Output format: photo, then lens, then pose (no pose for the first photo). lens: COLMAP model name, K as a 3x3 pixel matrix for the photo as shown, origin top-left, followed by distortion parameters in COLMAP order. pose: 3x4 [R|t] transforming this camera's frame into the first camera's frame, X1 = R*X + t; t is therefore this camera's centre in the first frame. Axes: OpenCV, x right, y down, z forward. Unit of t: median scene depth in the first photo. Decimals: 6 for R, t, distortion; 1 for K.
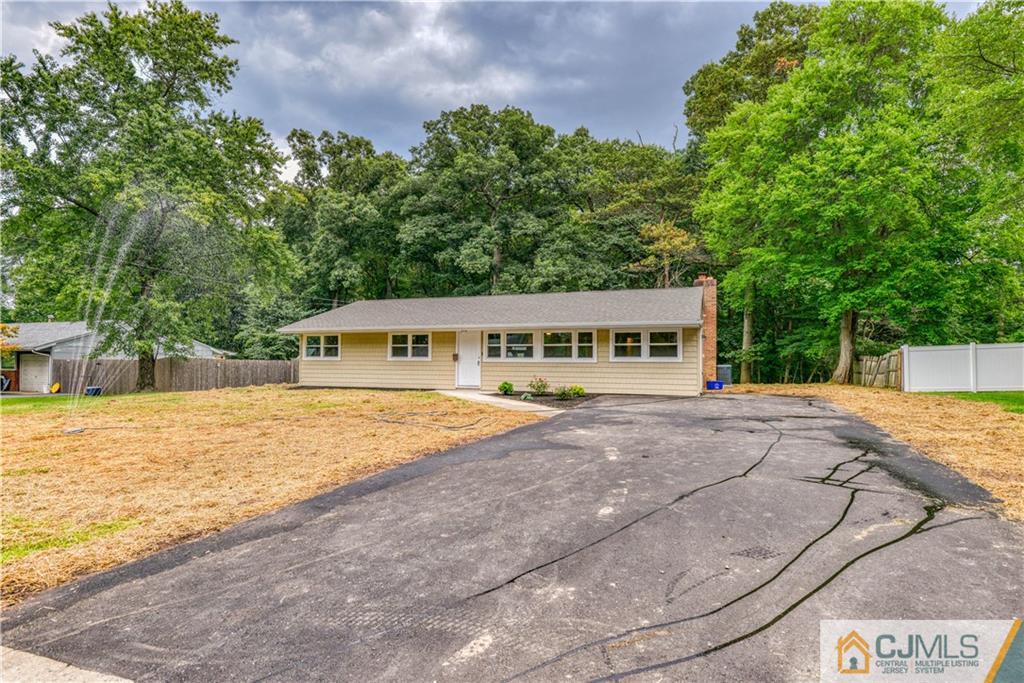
lens RADIAL K [[571.7, 0, 512.5], [0, 571.7, 361.5], [0, 0, 1]] dist [-0.004956, -0.002793]
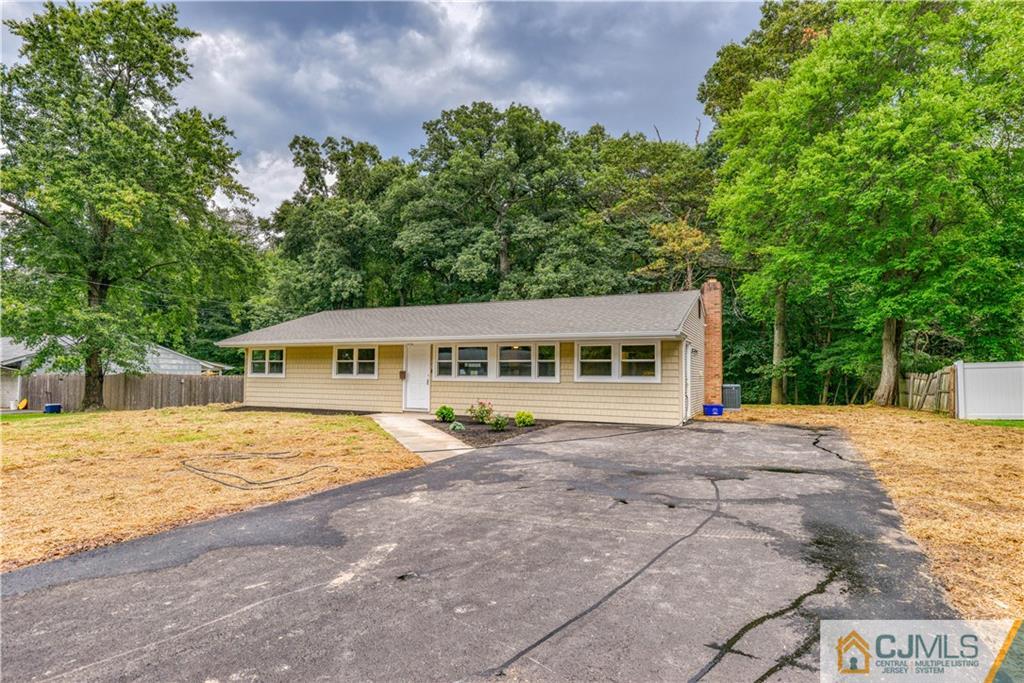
lens RADIAL K [[571.7, 0, 512.5], [0, 571.7, 361.5], [0, 0, 1]] dist [-0.004956, -0.002793]
pose [[0.996937, 0.000674, -0.078211, 0.099274], [-0.002365, 0.999765, -0.021528, -0.007283], [0.078179, 0.021647, 0.996704, 0.120909]]
